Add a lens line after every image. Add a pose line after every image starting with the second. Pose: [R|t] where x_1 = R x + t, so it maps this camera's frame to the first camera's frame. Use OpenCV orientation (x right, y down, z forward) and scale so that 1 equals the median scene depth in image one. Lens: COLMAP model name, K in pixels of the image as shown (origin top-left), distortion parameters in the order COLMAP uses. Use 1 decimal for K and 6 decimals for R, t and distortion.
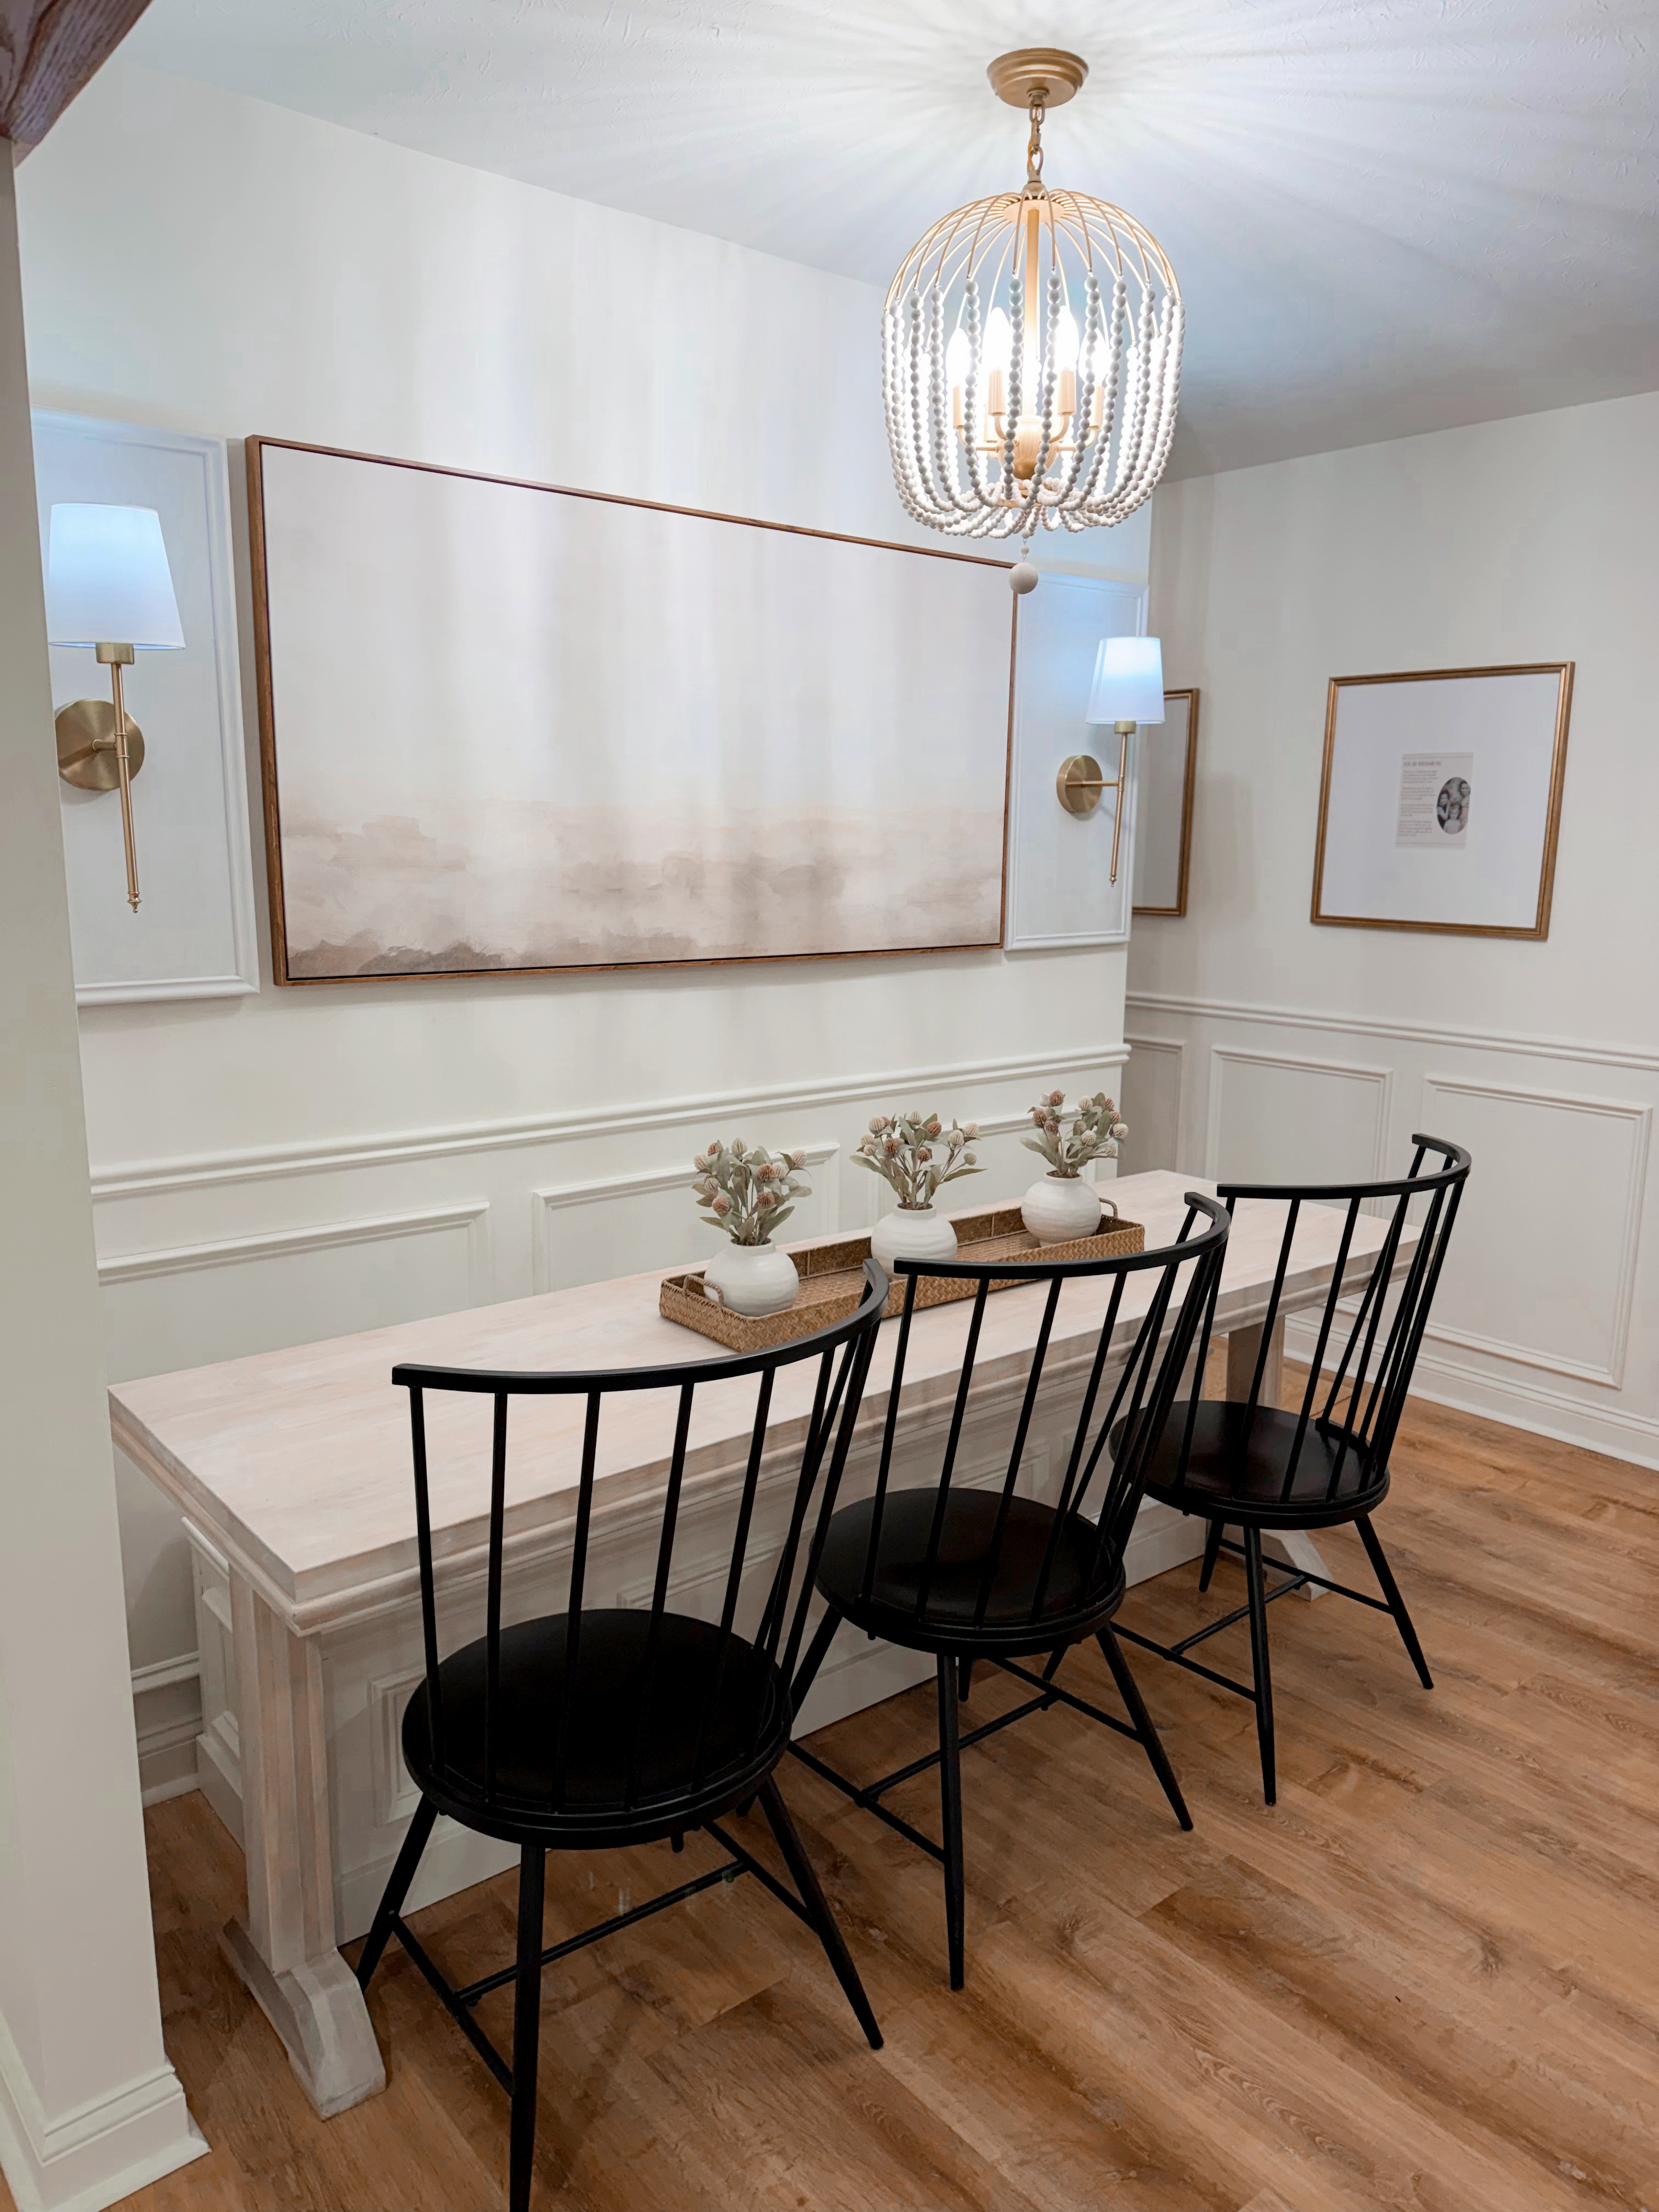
lens RADIAL K [[1574.6, 0, 829.5], [0, 1574.6, 1106.0], [0, 0, 1]] dist [-0.004919, -0.003944]
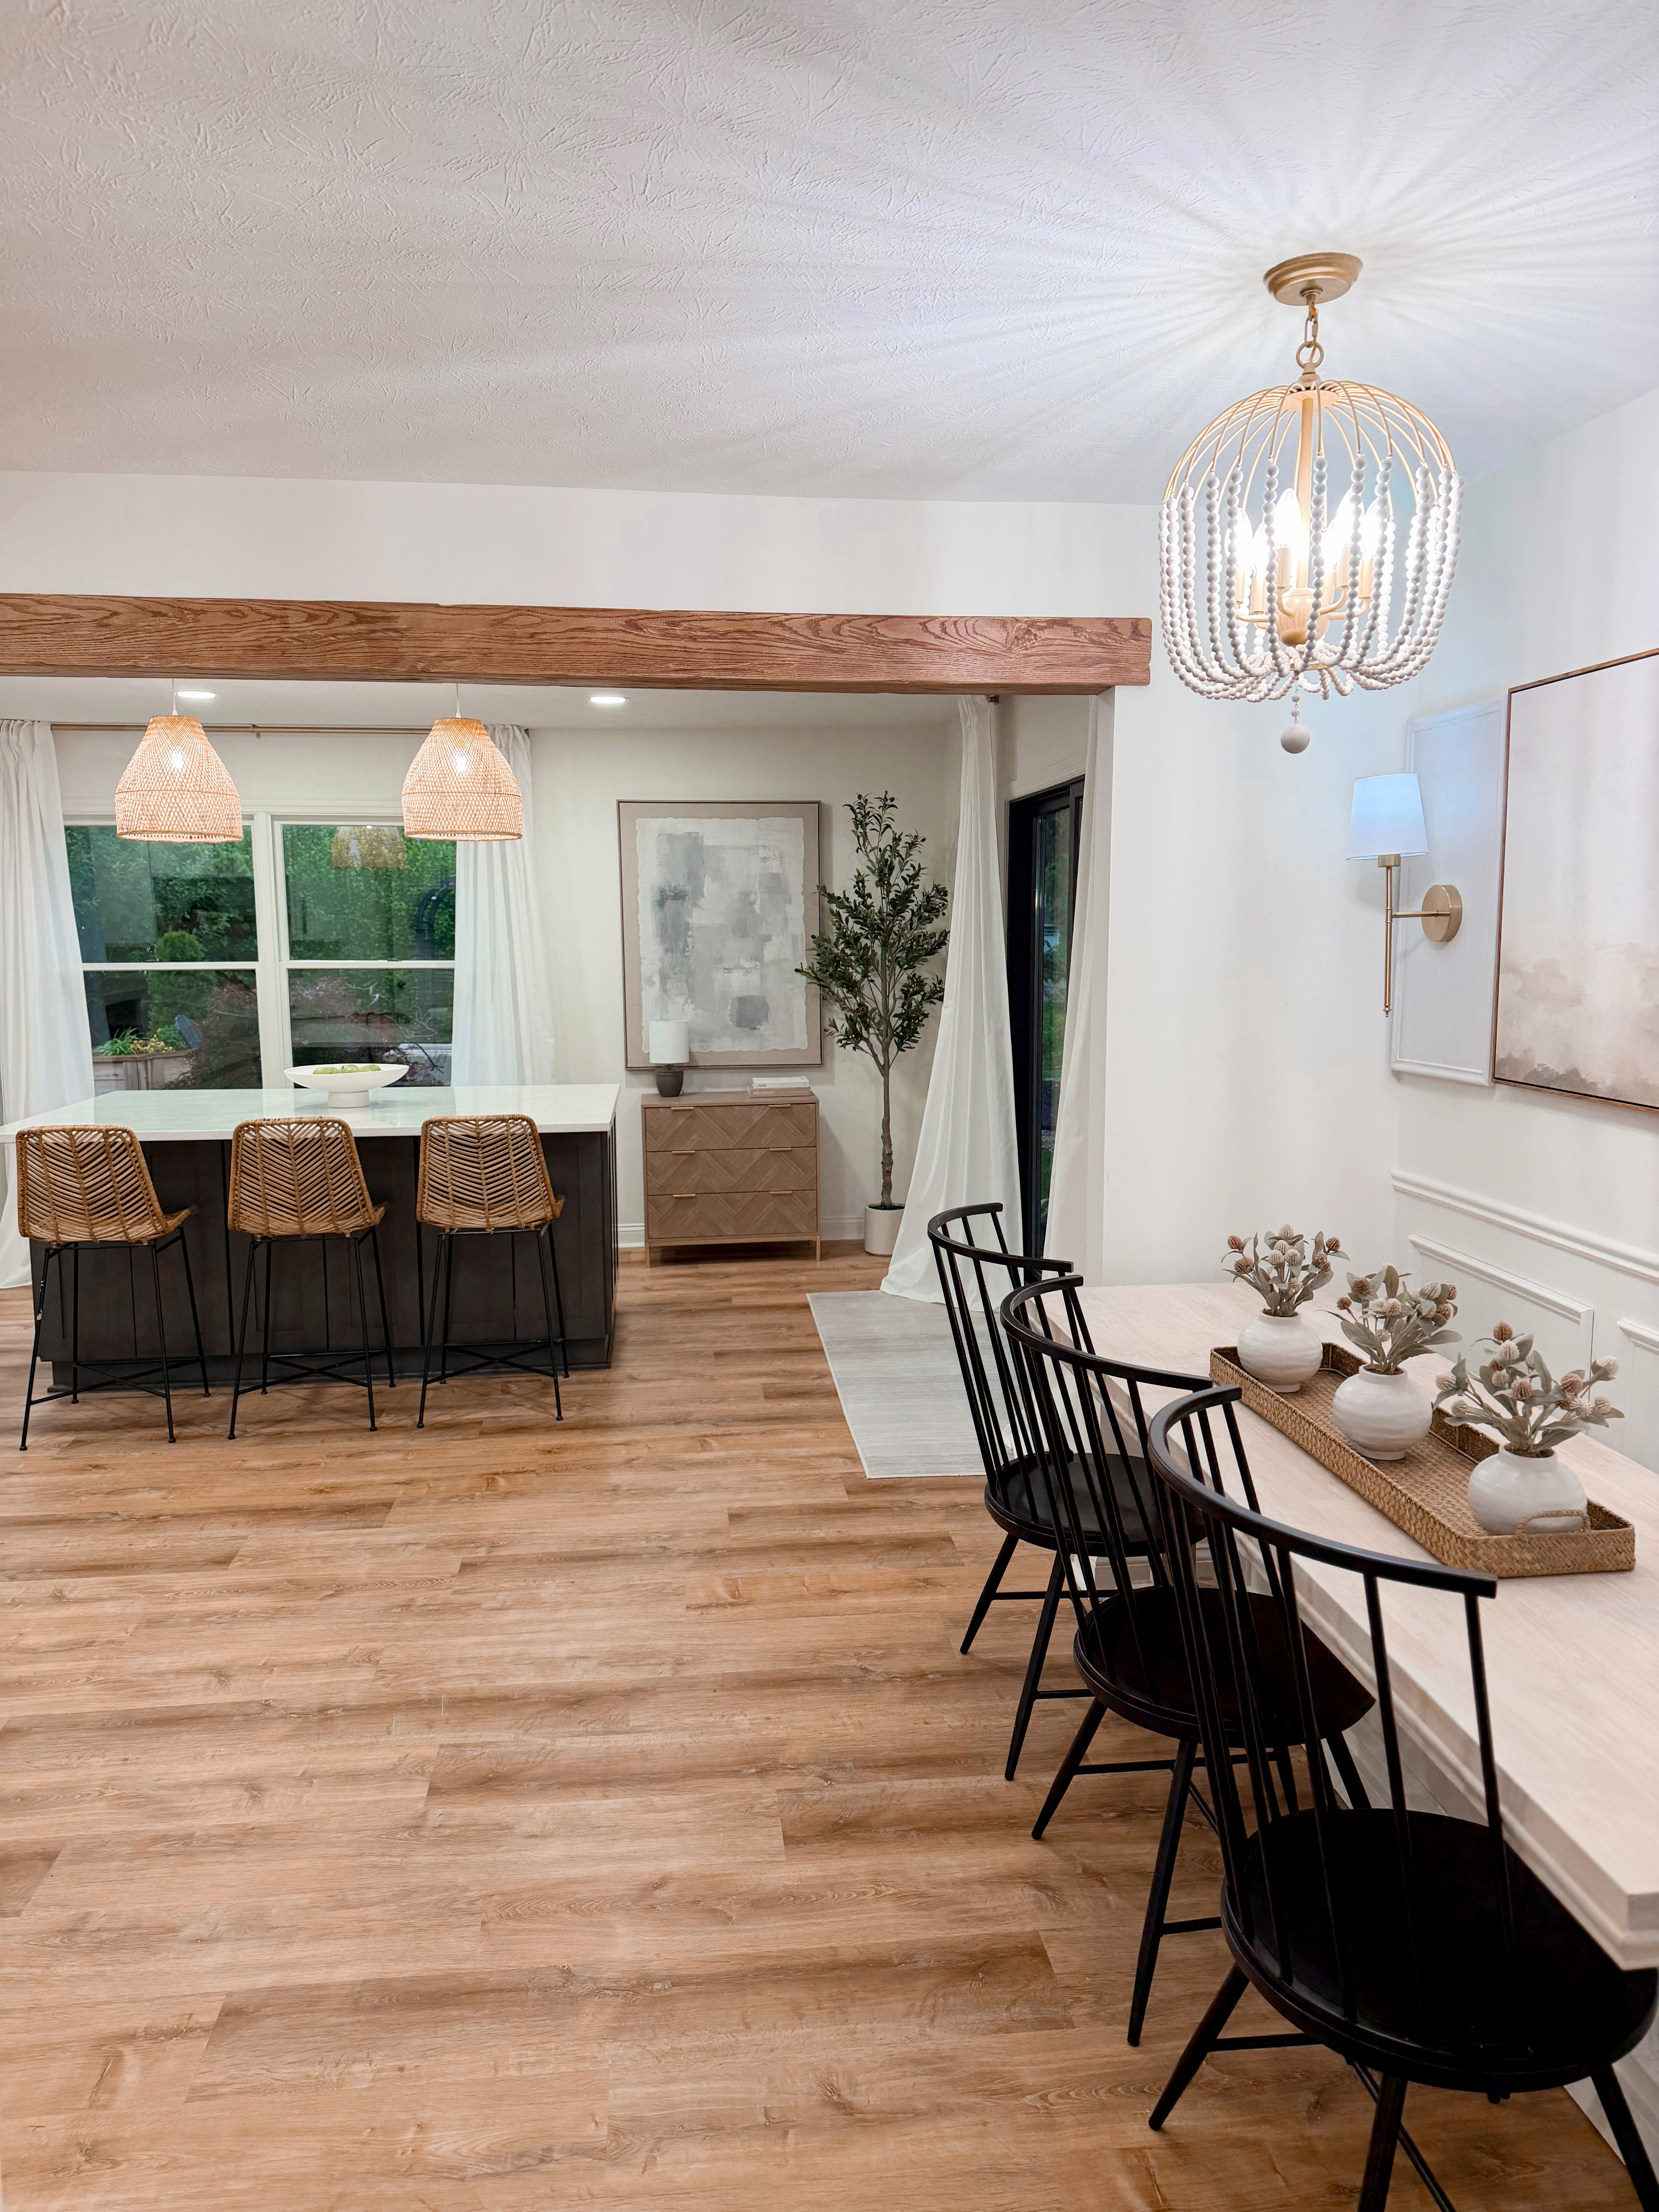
lens RADIAL K [[1574.6, 0, 829.5], [0, 1574.6, 1106.0], [0, 0, 1]] dist [-0.004919, -0.003944]
pose [[-0.549864, 0.086461, -0.830767, 1.193454], [-0.160358, 0.965198, 0.206589, -0.265449], [0.819716, 0.246816, -0.516863, 1.354300]]
